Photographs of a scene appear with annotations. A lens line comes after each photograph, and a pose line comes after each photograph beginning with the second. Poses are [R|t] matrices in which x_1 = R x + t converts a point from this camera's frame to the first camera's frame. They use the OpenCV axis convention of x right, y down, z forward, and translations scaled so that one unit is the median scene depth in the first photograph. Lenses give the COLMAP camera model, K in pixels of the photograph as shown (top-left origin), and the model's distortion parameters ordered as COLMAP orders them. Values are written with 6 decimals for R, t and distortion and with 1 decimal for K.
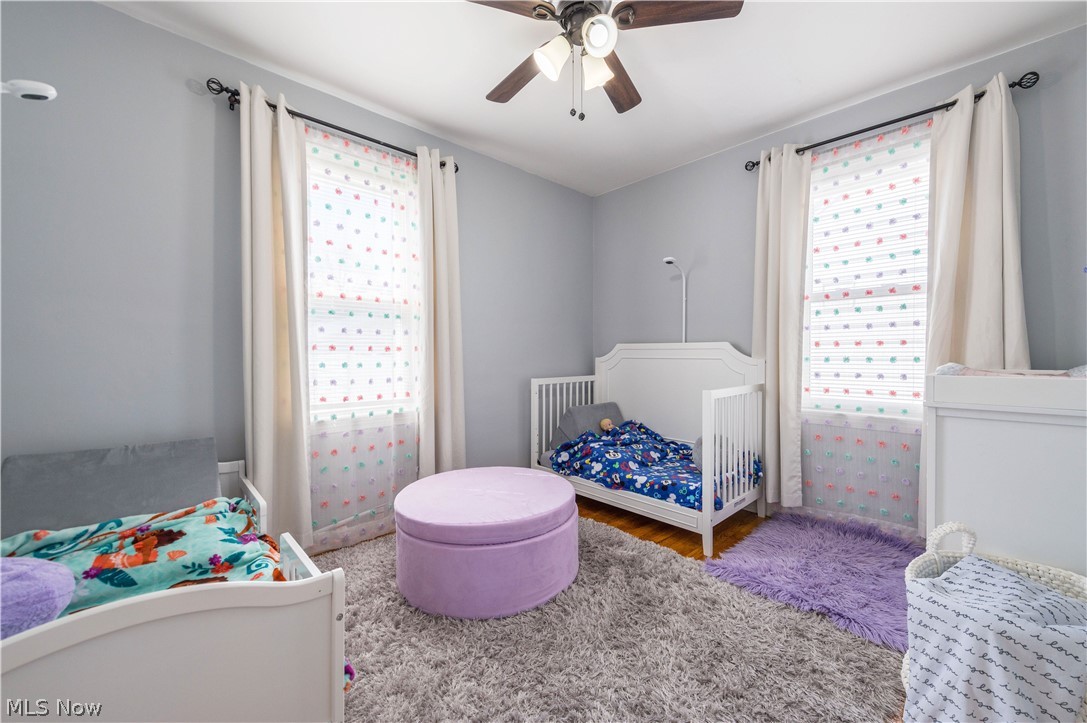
lens RADIAL K [[433.9, 0, 543.7], [0, 433.9, 361.5], [0, 0, 1]] dist [0.013815, -0.003048]
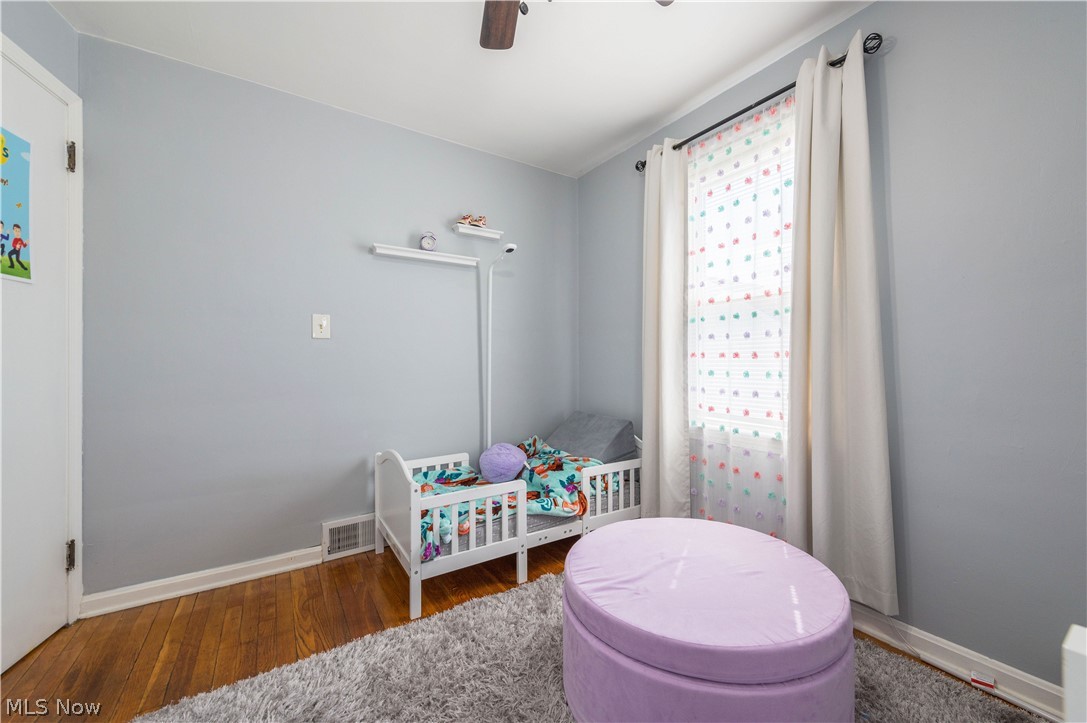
lens RADIAL K [[433.9, 0, 544.5], [0, 433.9, 360.0], [0, 0, 1]] dist [0.013815, -0.003048]
pose [[-0.181810, 0.001193, -0.983333, 0.516480], [-0.011597, 0.999927, 0.003357, -0.018441], [0.983265, 0.012014, -0.181783, 0.770640]]
